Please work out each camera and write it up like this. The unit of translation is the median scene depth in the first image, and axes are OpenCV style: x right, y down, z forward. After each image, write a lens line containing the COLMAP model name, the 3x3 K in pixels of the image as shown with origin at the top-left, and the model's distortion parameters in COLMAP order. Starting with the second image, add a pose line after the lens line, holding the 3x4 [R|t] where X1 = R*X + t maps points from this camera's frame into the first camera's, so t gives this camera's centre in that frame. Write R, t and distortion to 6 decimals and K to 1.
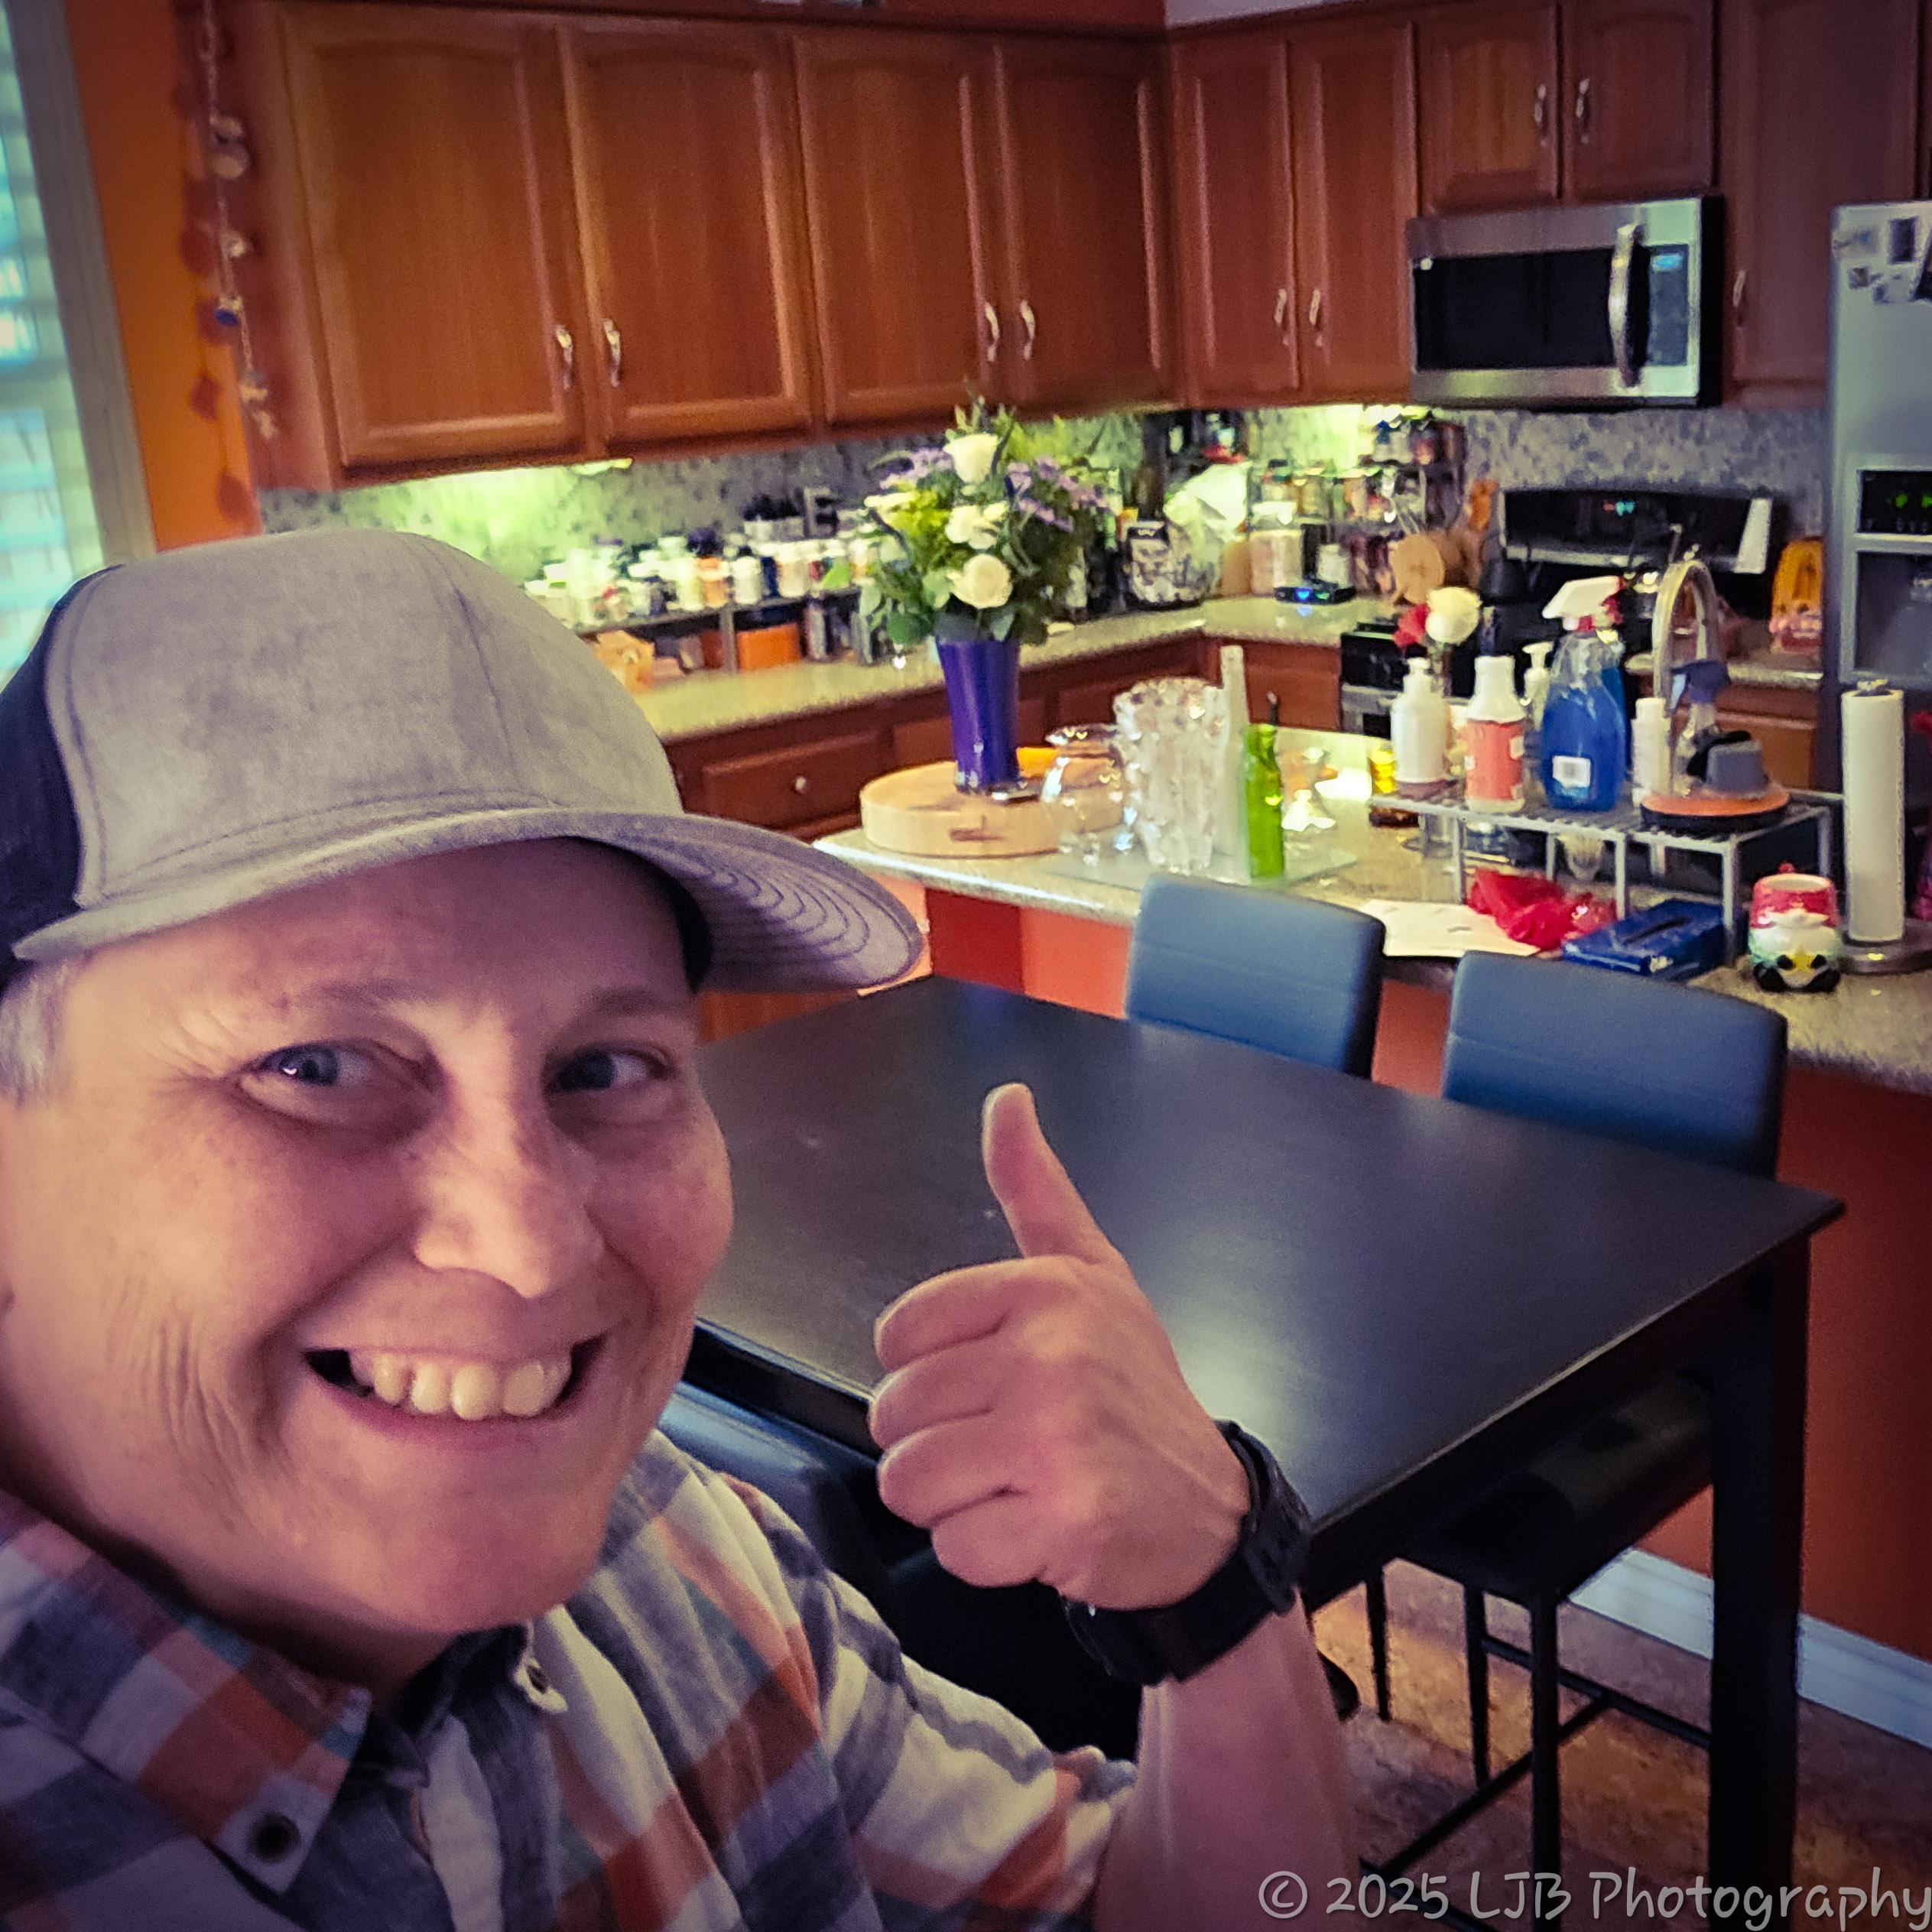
lens RADIAL K [[2326.3, 0, 966.0], [0, 2326.3, 966.0], [0, 0, 1]] dist [0.000620, -0.028999]
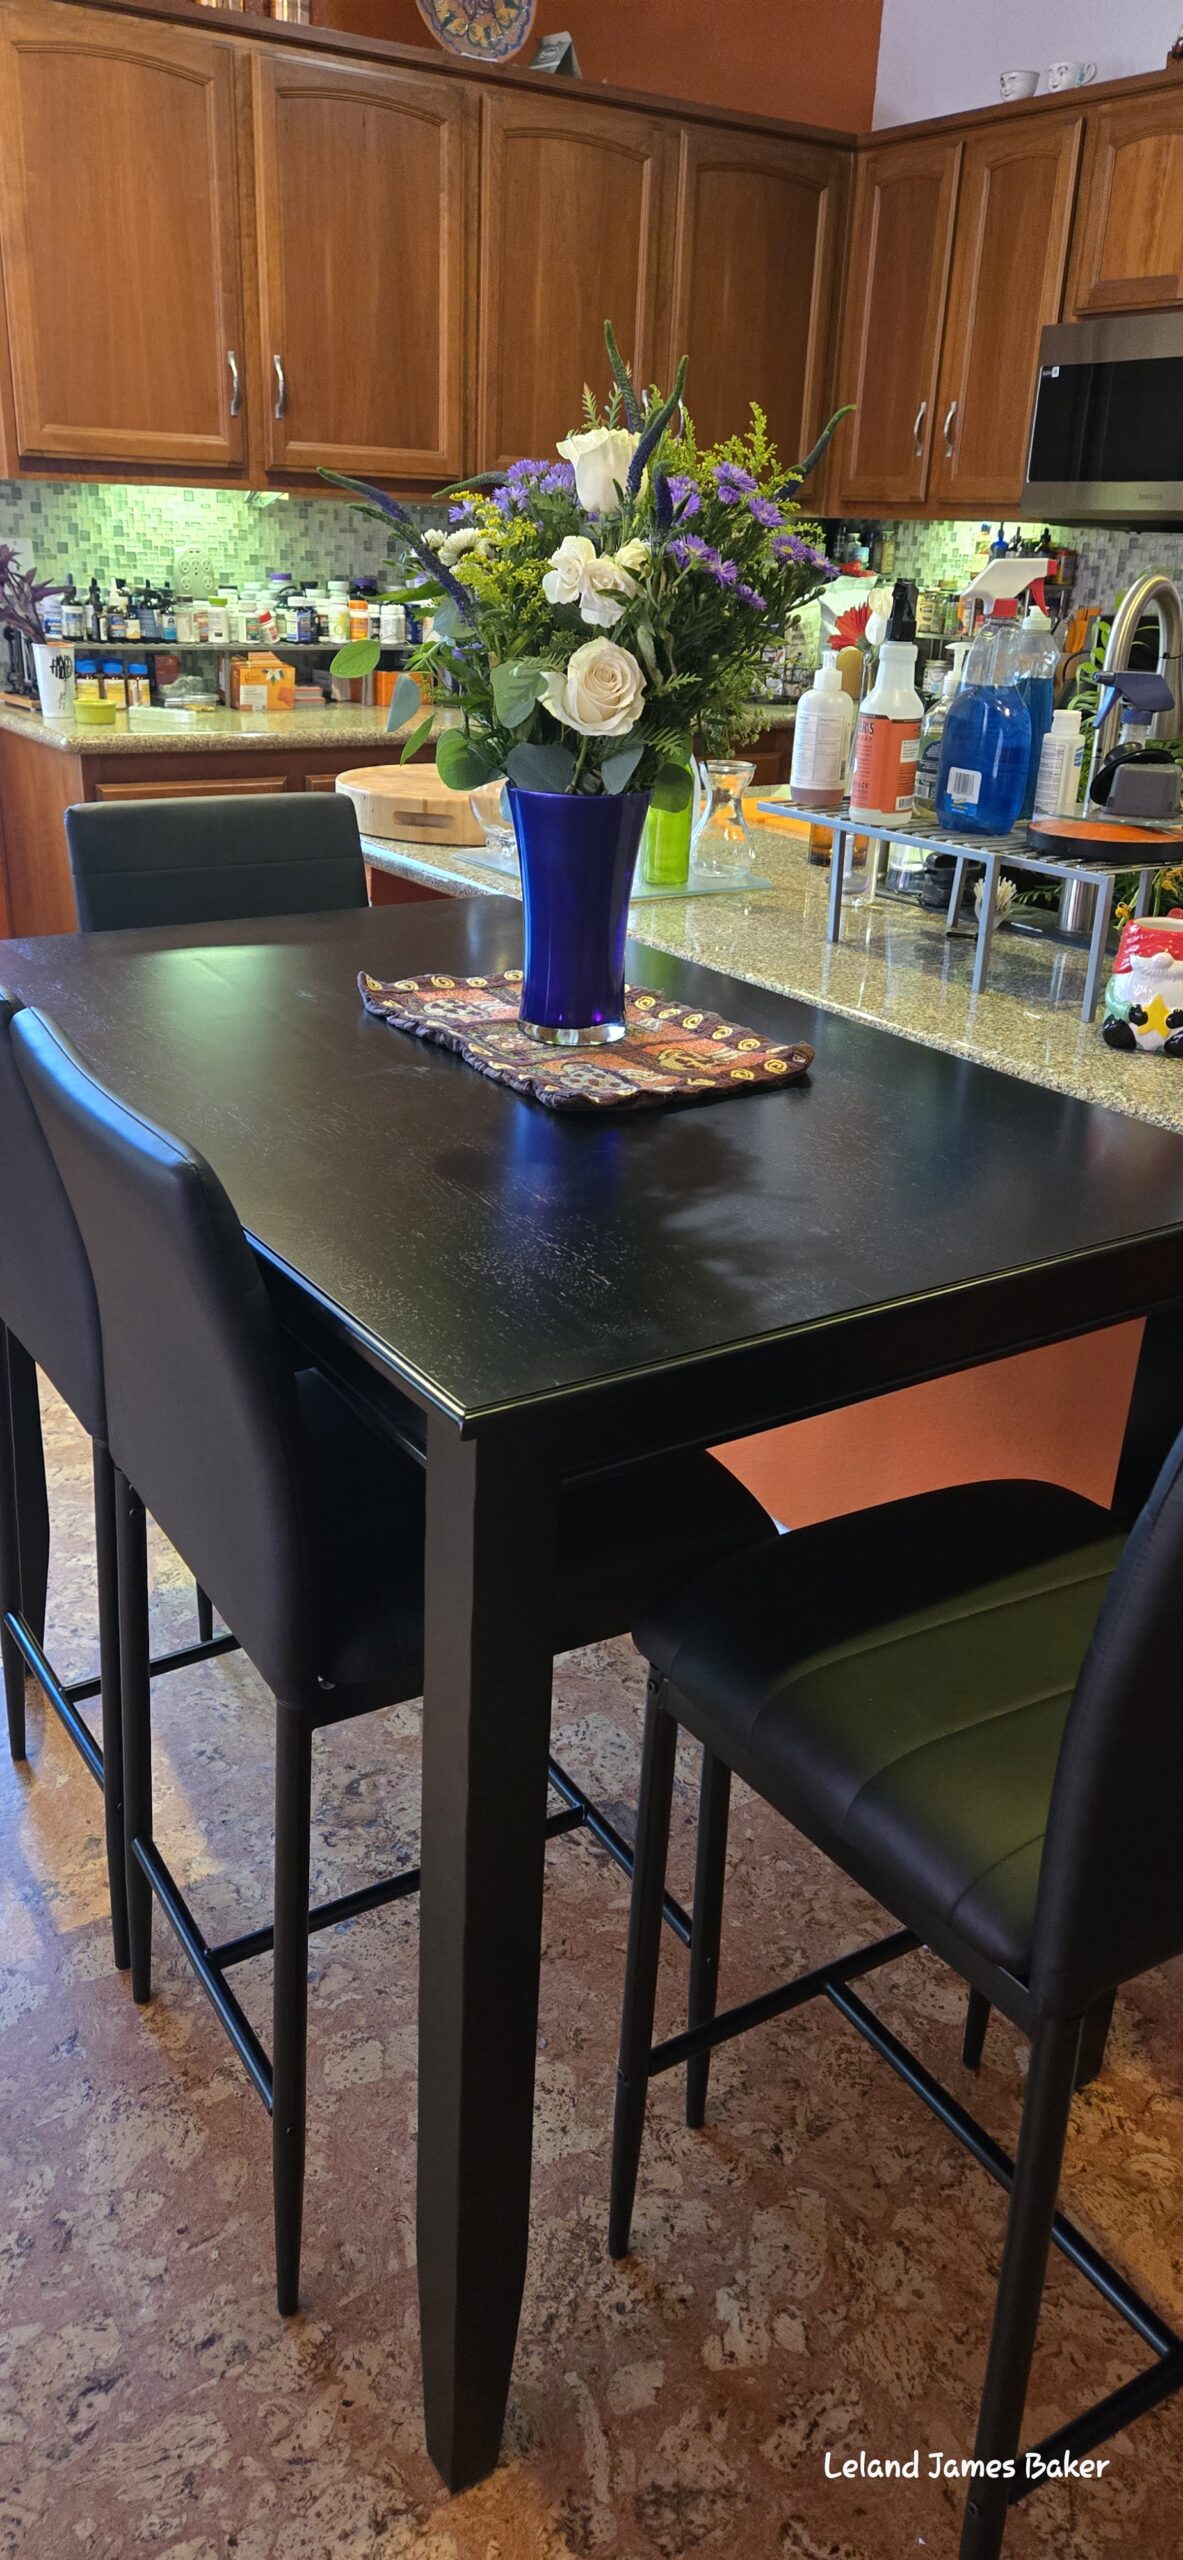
lens RADIAL K [[1671.3, 0, 513.6], [0, 1671.3, 1203.8], [0, 0, 1]] dist [0.000605, 0.001091]
pose [[0.974461, 0.166021, -0.151205, 0.132811], [-0.153194, 0.983817, 0.092932, 0.024739], [0.164187, -0.067395, 0.984124, 0.206685]]
